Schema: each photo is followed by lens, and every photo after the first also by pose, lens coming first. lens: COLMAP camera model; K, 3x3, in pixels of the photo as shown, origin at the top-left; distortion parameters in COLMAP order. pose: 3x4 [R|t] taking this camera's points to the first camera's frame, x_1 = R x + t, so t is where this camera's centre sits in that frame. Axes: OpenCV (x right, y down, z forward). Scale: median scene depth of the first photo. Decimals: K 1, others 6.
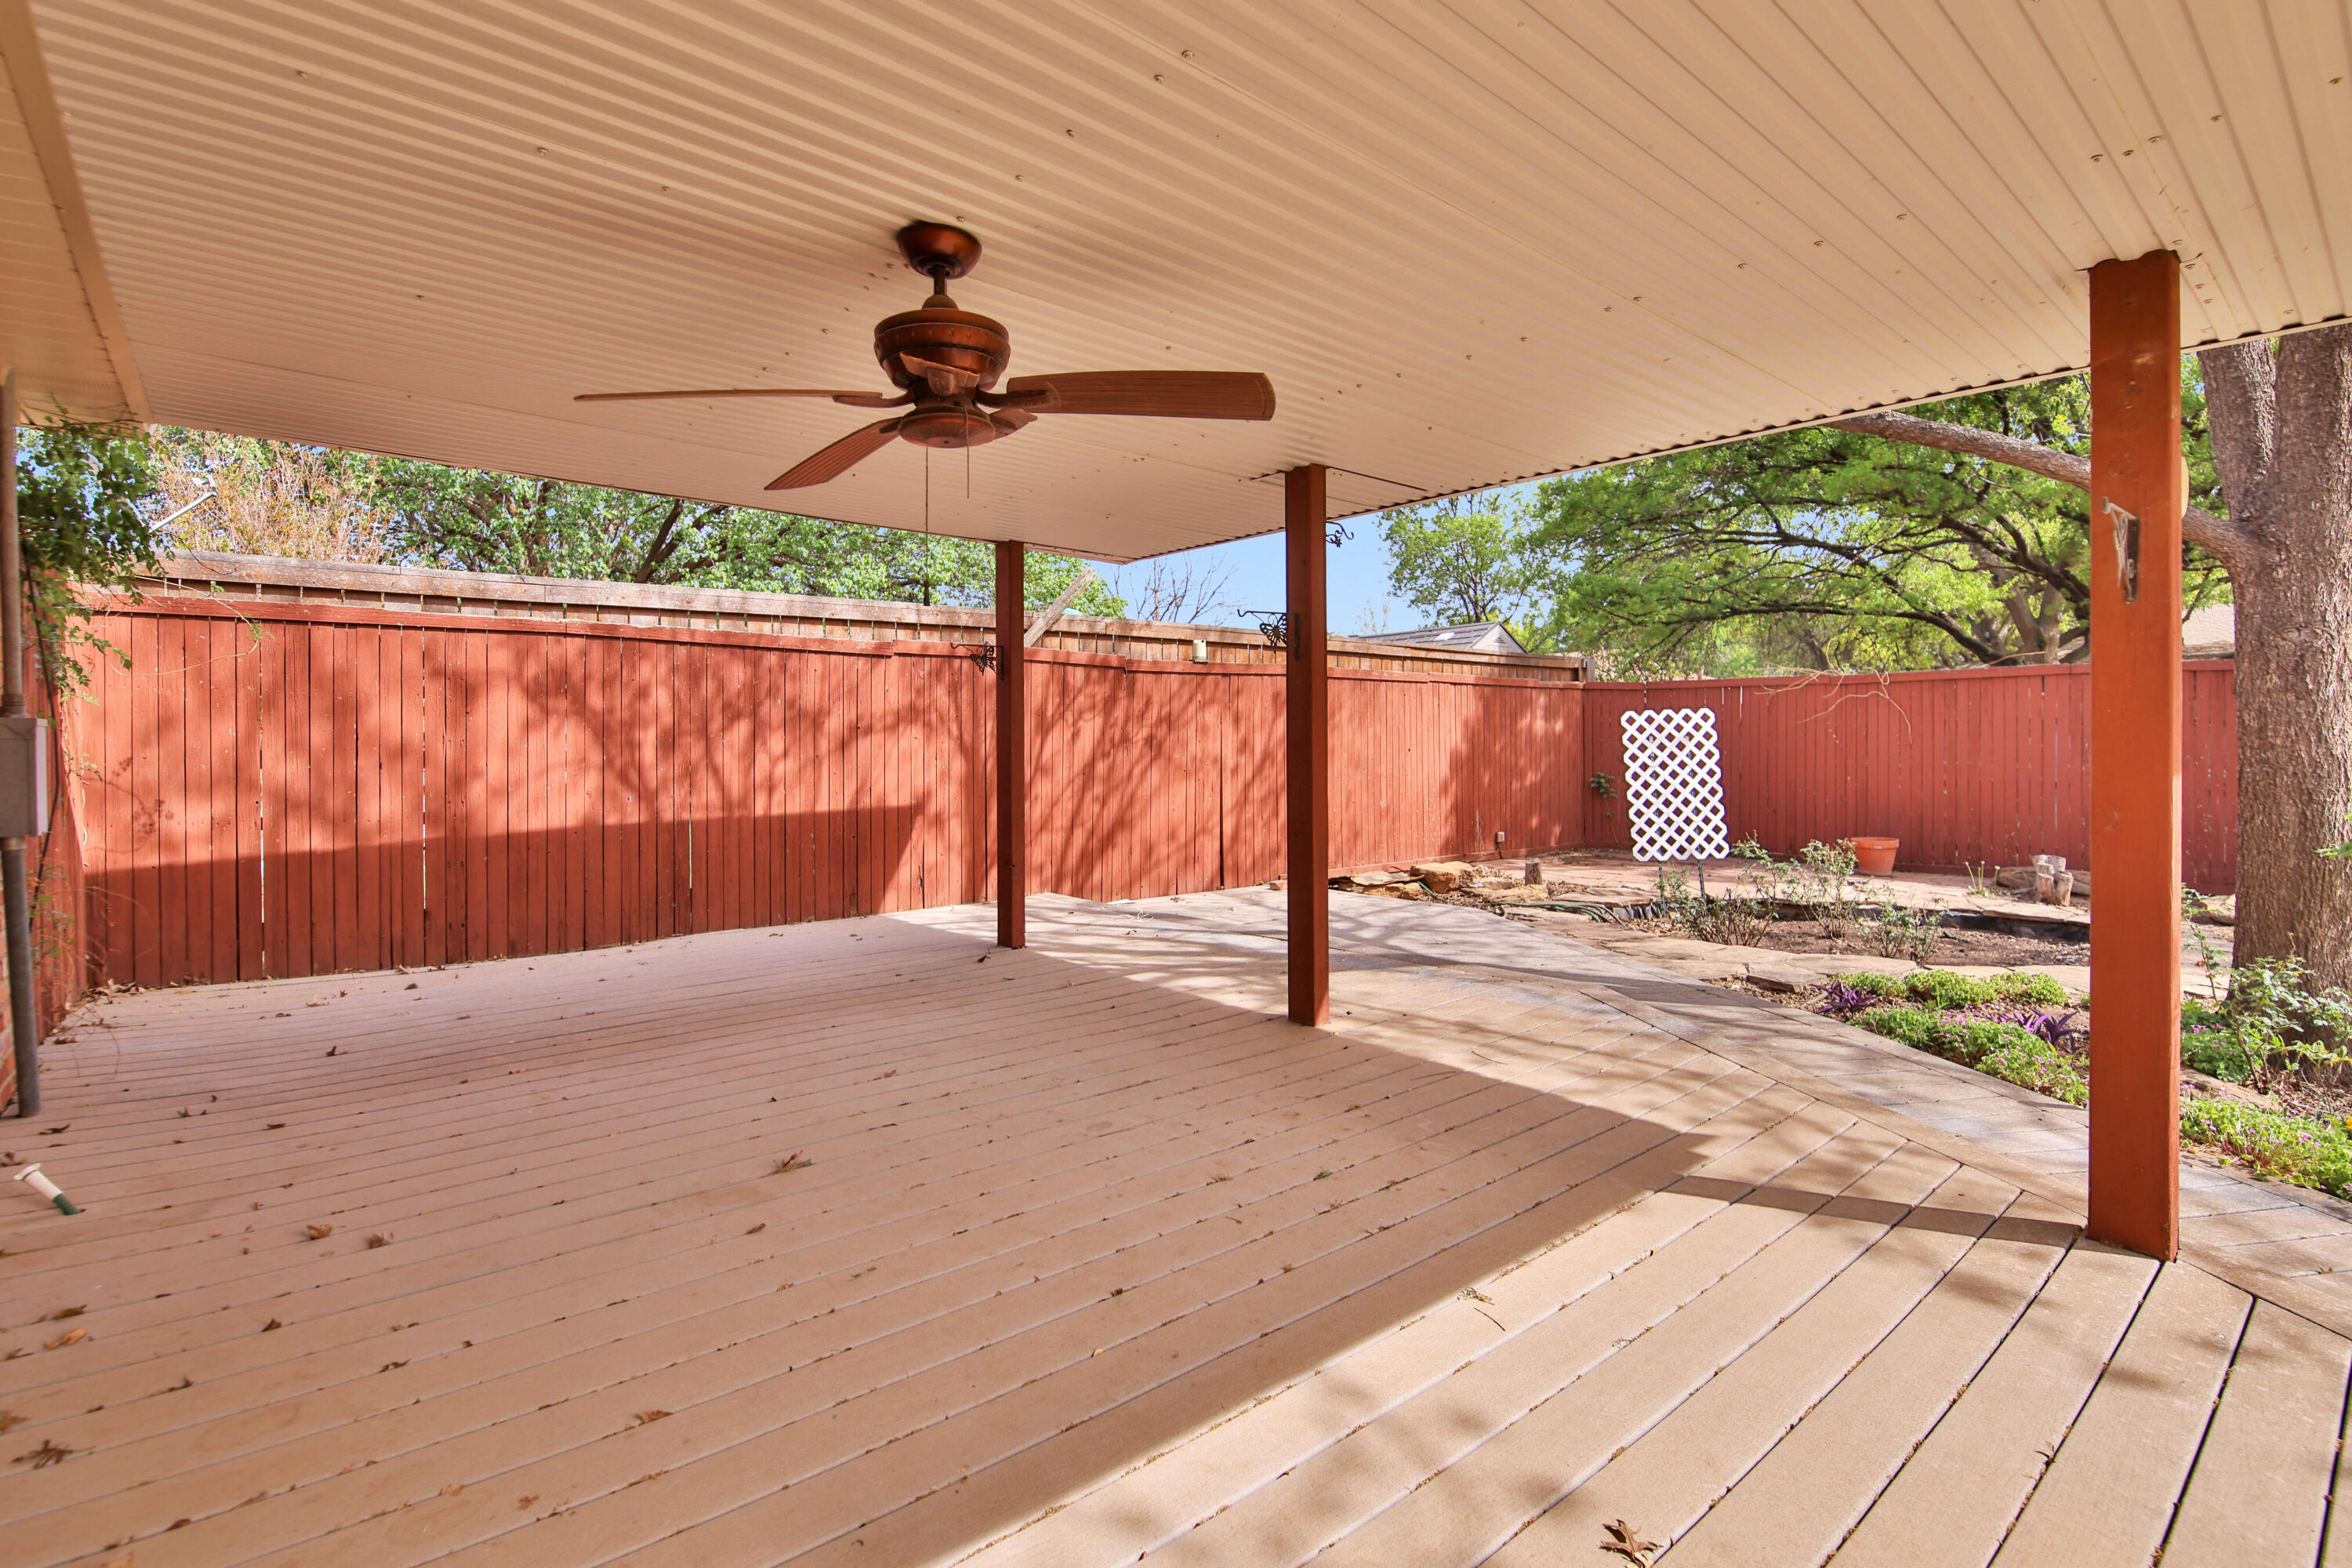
lens RADIAL K [[1092.5, 0, 1174.5], [0, 1092.5, 793.1], [0, 0, 1]] dist [-0.002822, -0.009466]
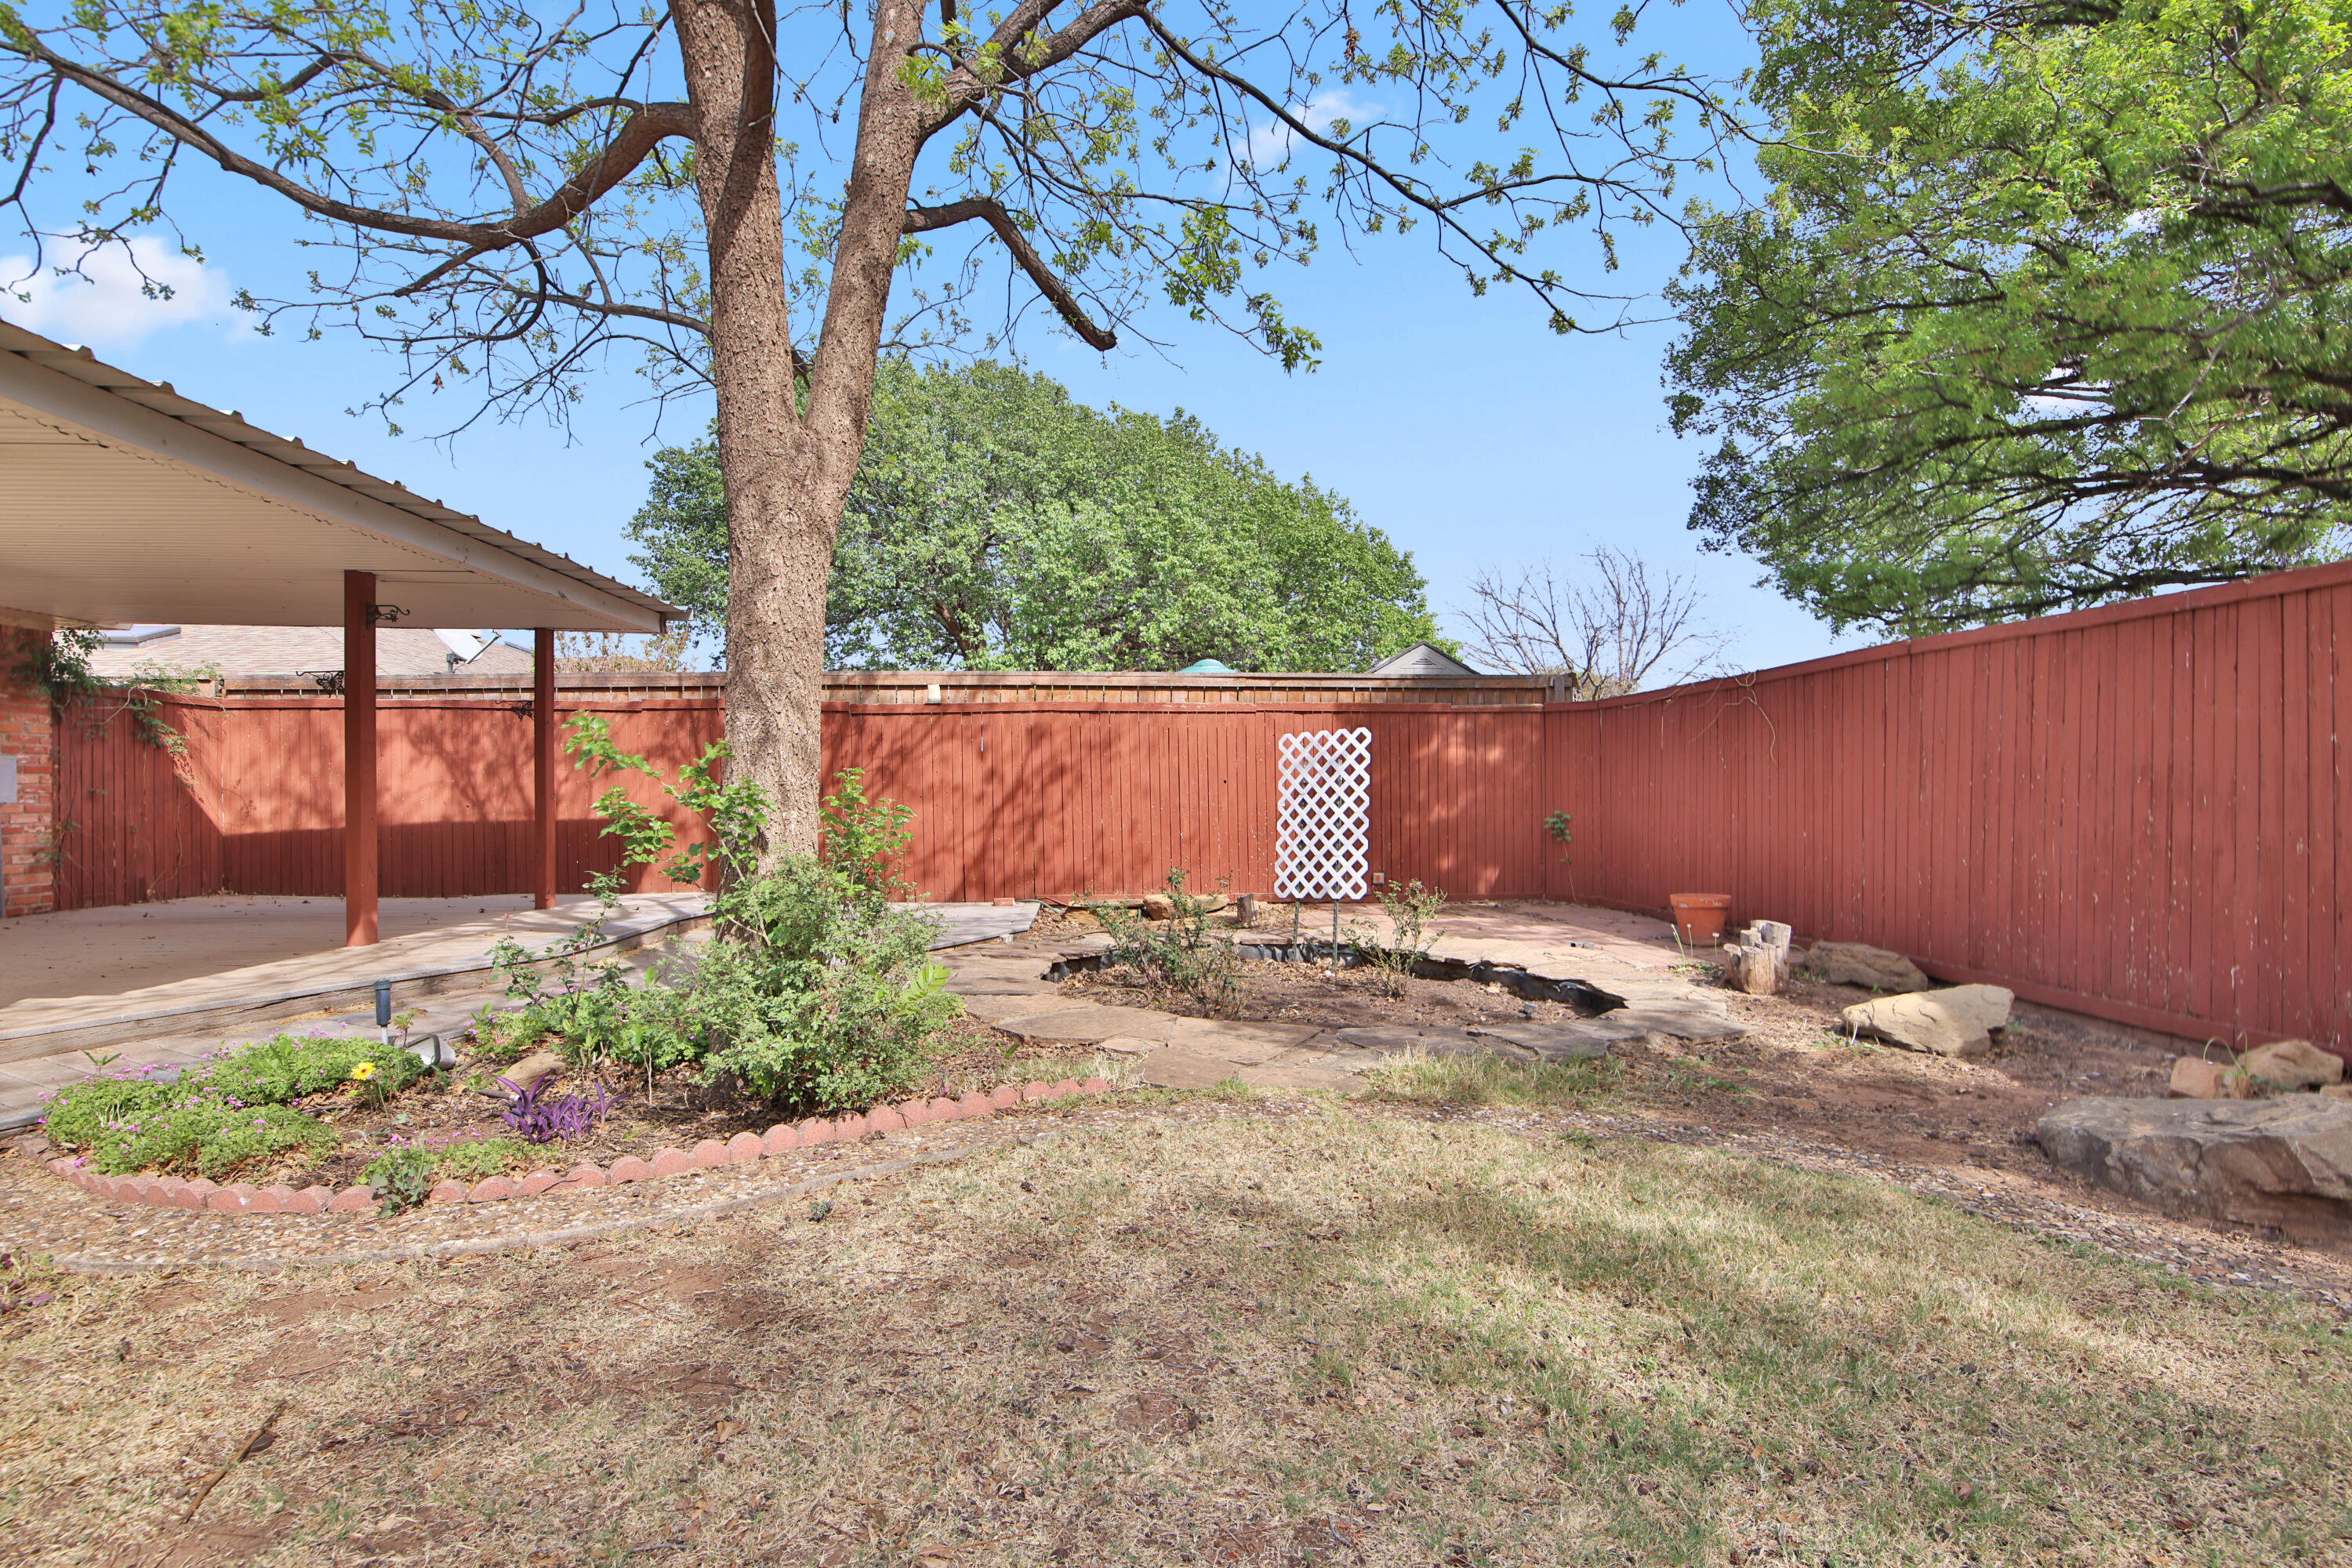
lens RADIAL K [[1092.5, 0, 1182.0], [0, 1092.5, 787.2], [0, 0, 1]] dist [-0.002822, -0.009466]
pose [[0.809396, -0.002612, -0.587258, 0.917741], [-0.028166, 0.998667, -0.043262, 0.012622], [0.586588, 0.051557, 0.808243, 0.216700]]
